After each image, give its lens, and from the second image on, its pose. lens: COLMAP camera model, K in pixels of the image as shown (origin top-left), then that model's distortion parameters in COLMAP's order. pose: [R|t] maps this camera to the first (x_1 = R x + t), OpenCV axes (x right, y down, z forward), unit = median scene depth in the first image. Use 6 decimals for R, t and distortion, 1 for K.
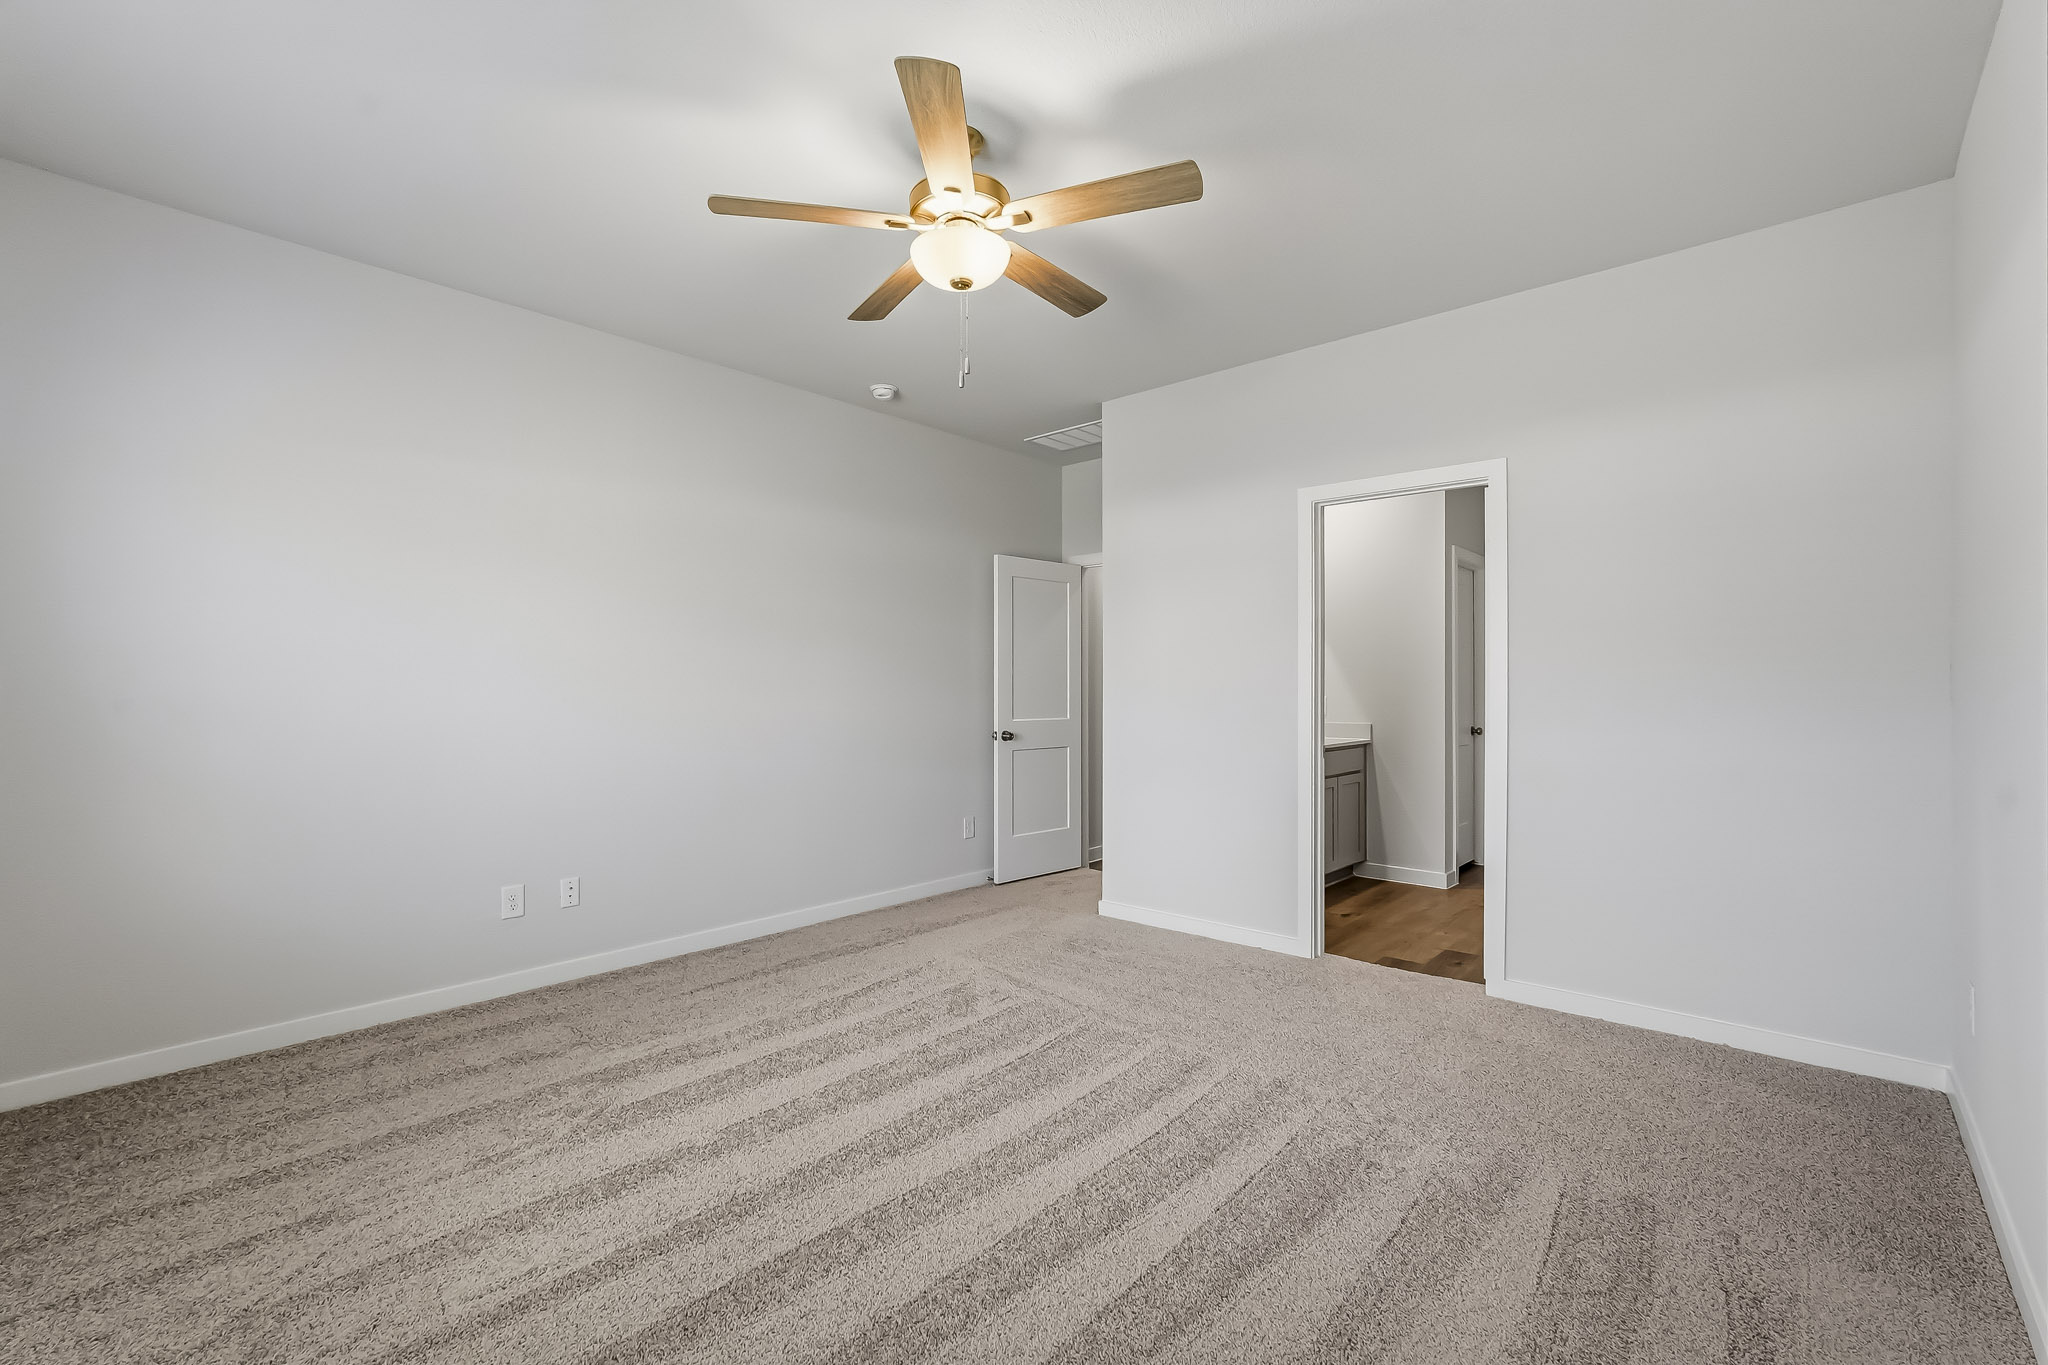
lens RADIAL K [[905.4, 0, 1014.6], [0, 905.4, 681.8], [0, 0, 1]] dist [-0.021158, 0.009124]
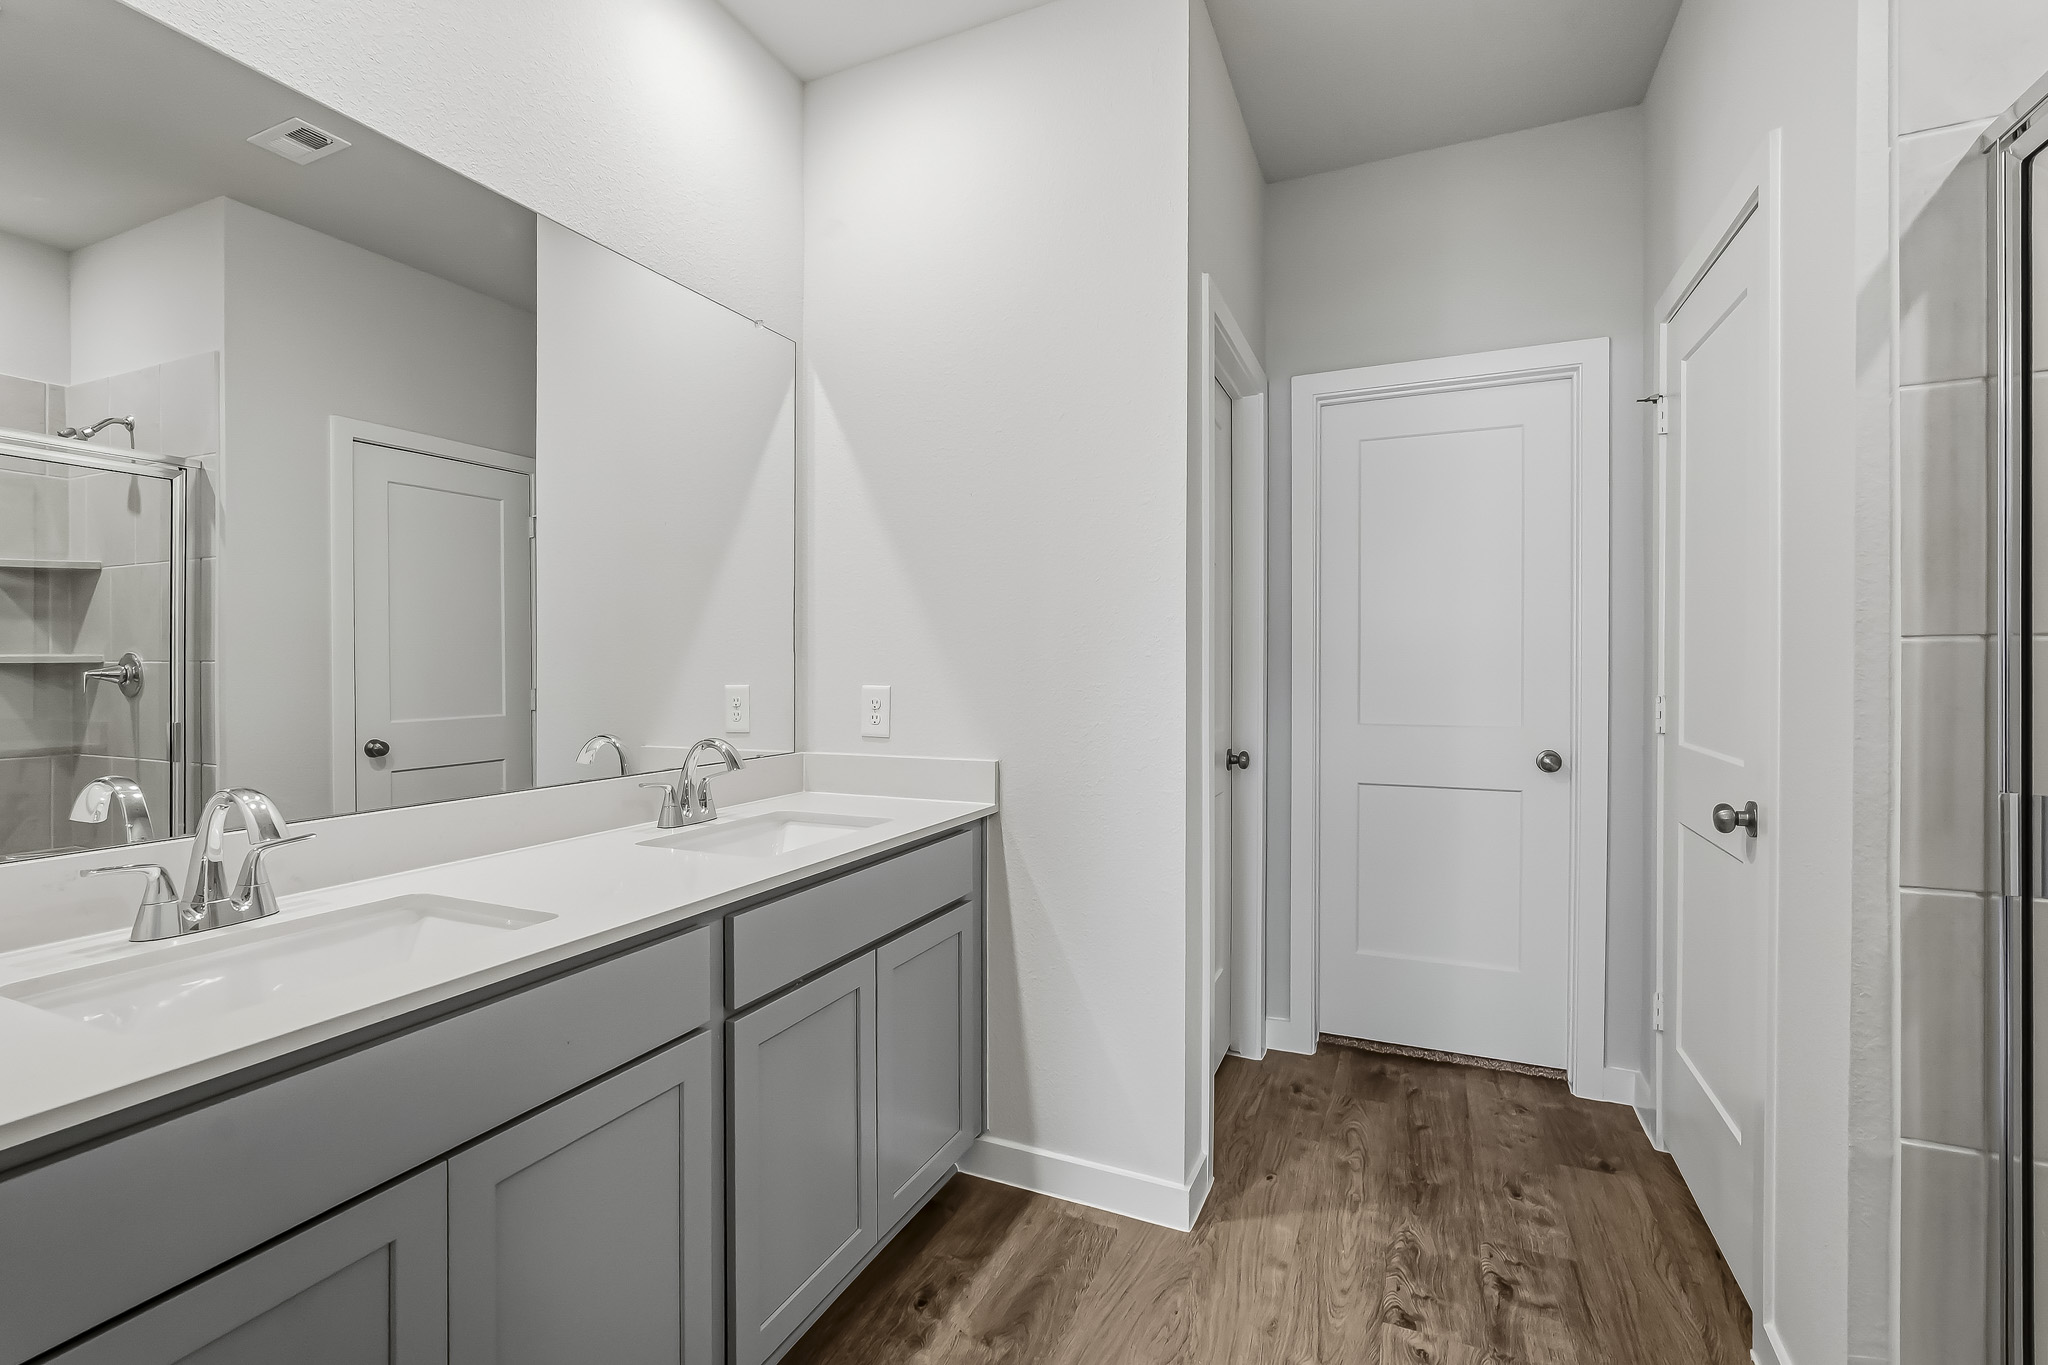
lens RADIAL K [[905.4, 0, 1014.6], [0, 905.4, 681.8], [0, 0, 1]] dist [-0.021158, 0.009124]
pose [[0.954489, -0.016868, 0.297767, 0.294431], [0.002465, 0.998811, 0.048679, -0.005118], [-0.298235, -0.045730, 0.953397, 0.651685]]
